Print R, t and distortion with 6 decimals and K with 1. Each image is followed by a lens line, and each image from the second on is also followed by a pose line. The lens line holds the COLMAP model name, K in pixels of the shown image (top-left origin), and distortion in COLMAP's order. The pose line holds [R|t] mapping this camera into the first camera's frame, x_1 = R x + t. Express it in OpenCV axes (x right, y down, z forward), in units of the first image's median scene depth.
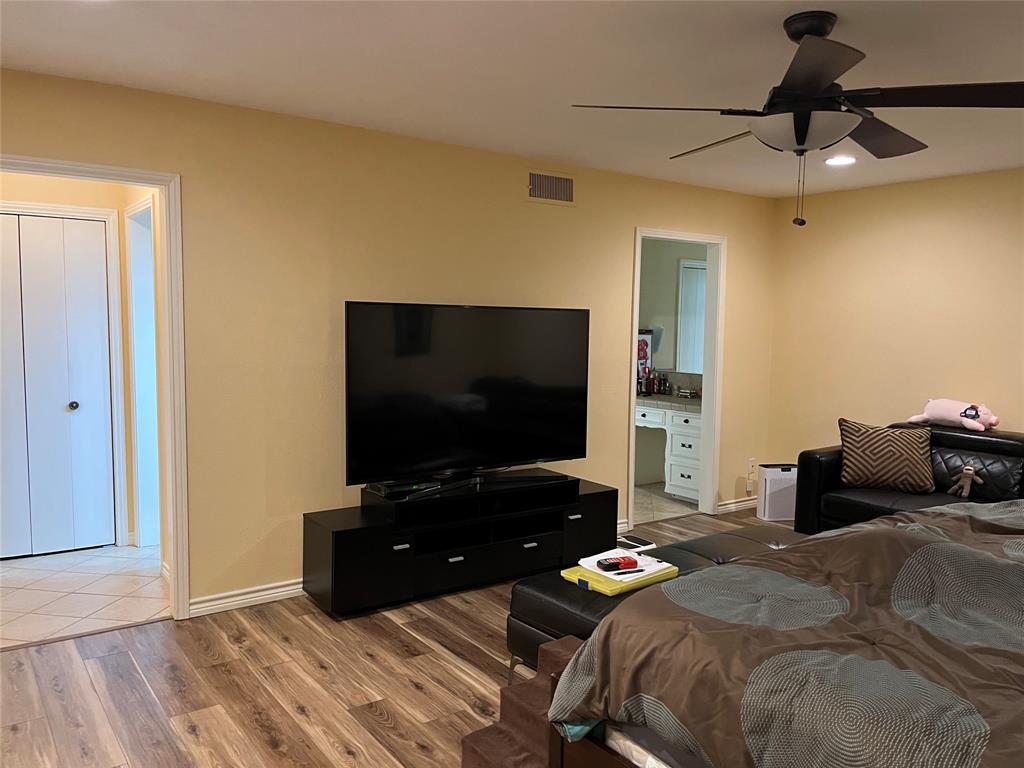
lens RADIAL K [[784.0, 0, 508.4], [0, 784.0, 385.8], [0, 0, 1]] dist [0.049432, -0.018137]
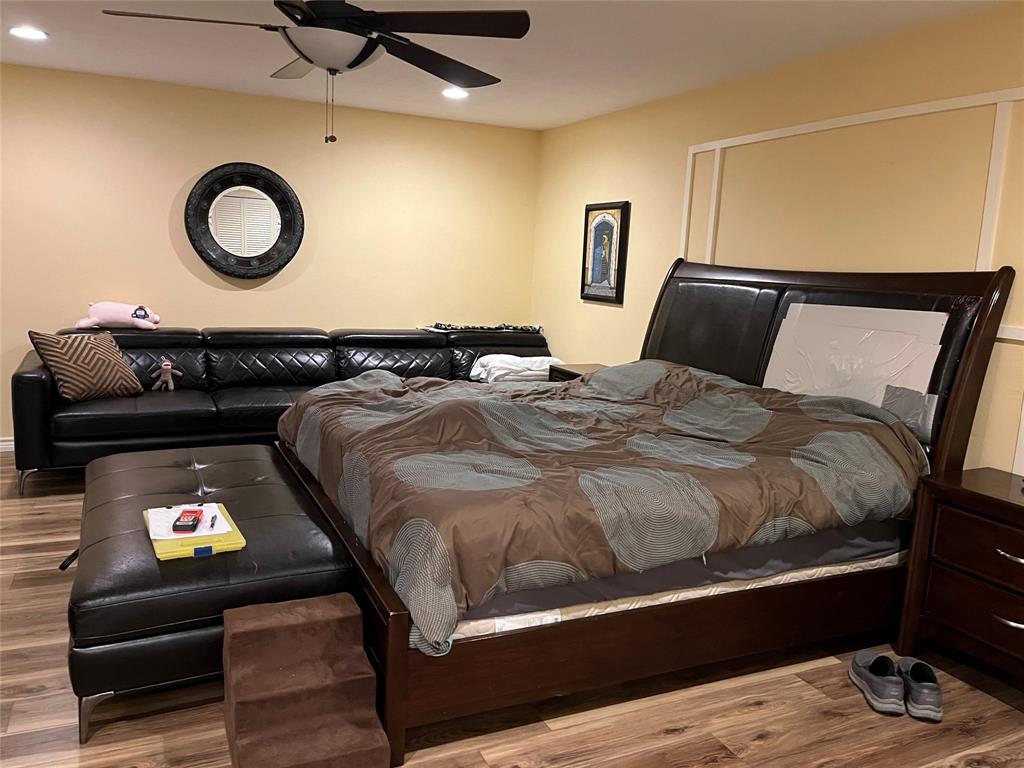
lens RADIAL K [[784.0, 0, 508.6], [0, 784.0, 381.6], [0, 0, 1]] dist [0.049432, -0.018137]
pose [[0.195860, -0.163273, 0.966944, -0.371772], [0.036058, 0.986574, 0.159283, -0.027370], [-0.979969, 0.003669, 0.199118, 0.312335]]
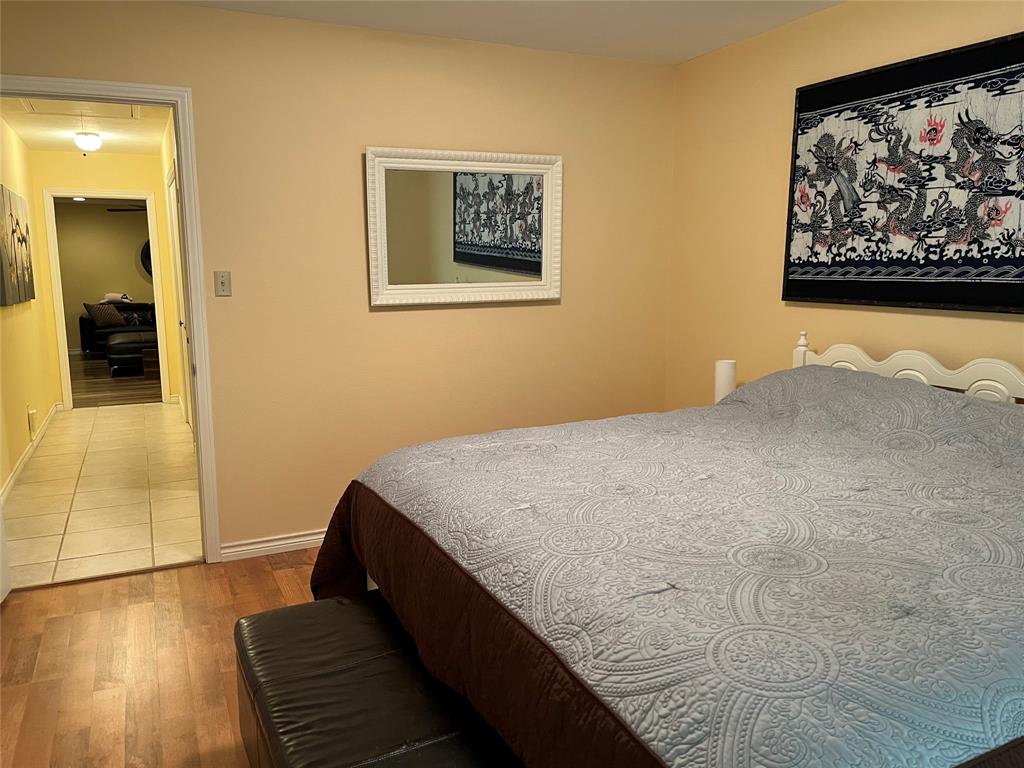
lens RADIAL K [[784.0, 0, 511.7], [0, 784.0, 384.4], [0, 0, 1]] dist [0.049432, -0.018137]
pose [[0.186023, -0.160108, 0.969413, -1.850397], [0.084173, 0.985604, 0.146630, 0.043734], [-0.978933, 0.054322, 0.196822, -0.801752]]
